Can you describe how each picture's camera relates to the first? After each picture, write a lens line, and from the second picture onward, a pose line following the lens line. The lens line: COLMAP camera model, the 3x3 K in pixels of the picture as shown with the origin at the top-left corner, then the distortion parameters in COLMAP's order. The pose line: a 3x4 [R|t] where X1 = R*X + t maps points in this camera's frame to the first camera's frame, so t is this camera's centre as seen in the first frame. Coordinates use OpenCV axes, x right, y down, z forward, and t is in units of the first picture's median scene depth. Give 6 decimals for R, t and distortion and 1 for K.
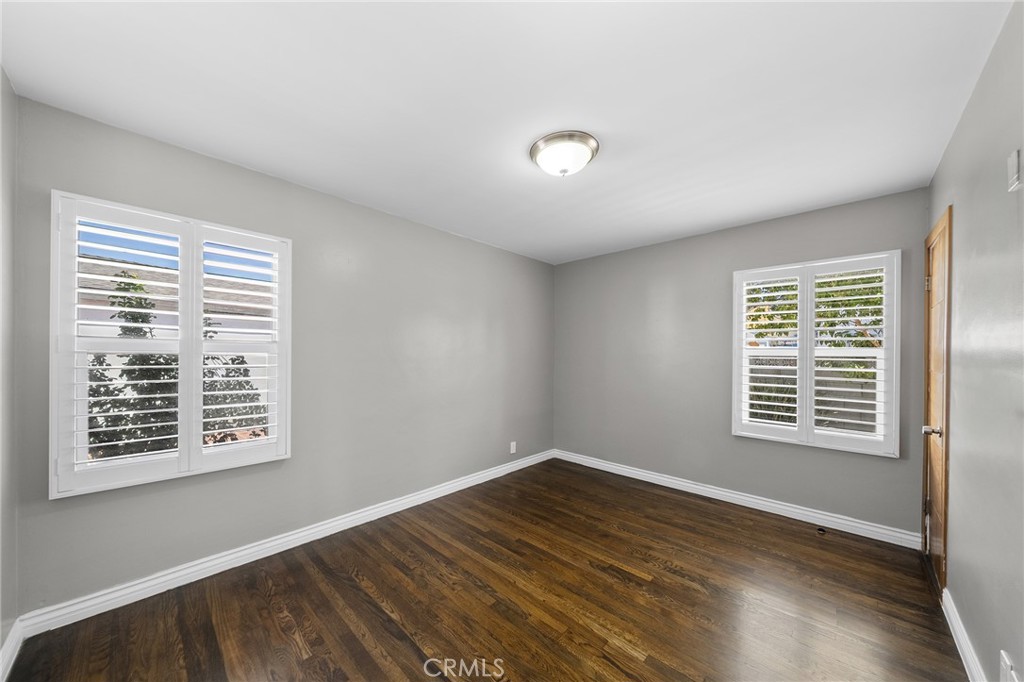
lens RADIAL K [[352.2, 0, 510.5], [0, 352.2, 345.0], [0, 0, 1]] dist [-0.001343, -0.000134]
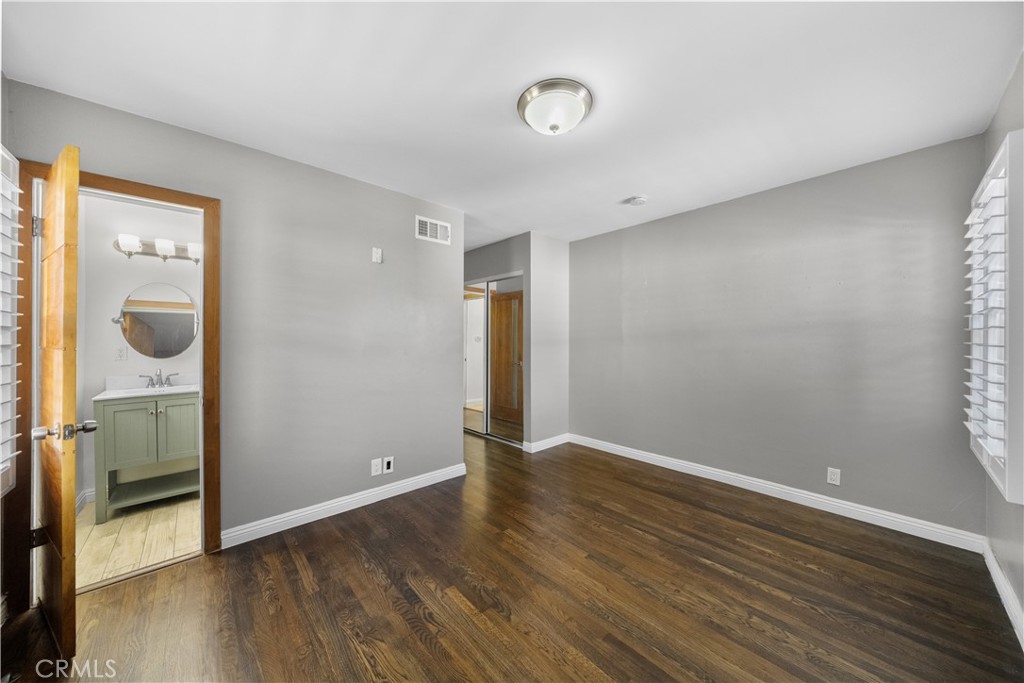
lens RADIAL K [[352.2, 0, 510.5], [0, 352.2, 345.5], [0, 0, 1]] dist [-0.001343, -0.000134]
pose [[-0.997515, -0.008434, 0.069954, 0.198873], [-0.008507, 0.999964, -0.000755, 0.071670], [-0.069945, -0.001348, -0.997550, 1.905506]]
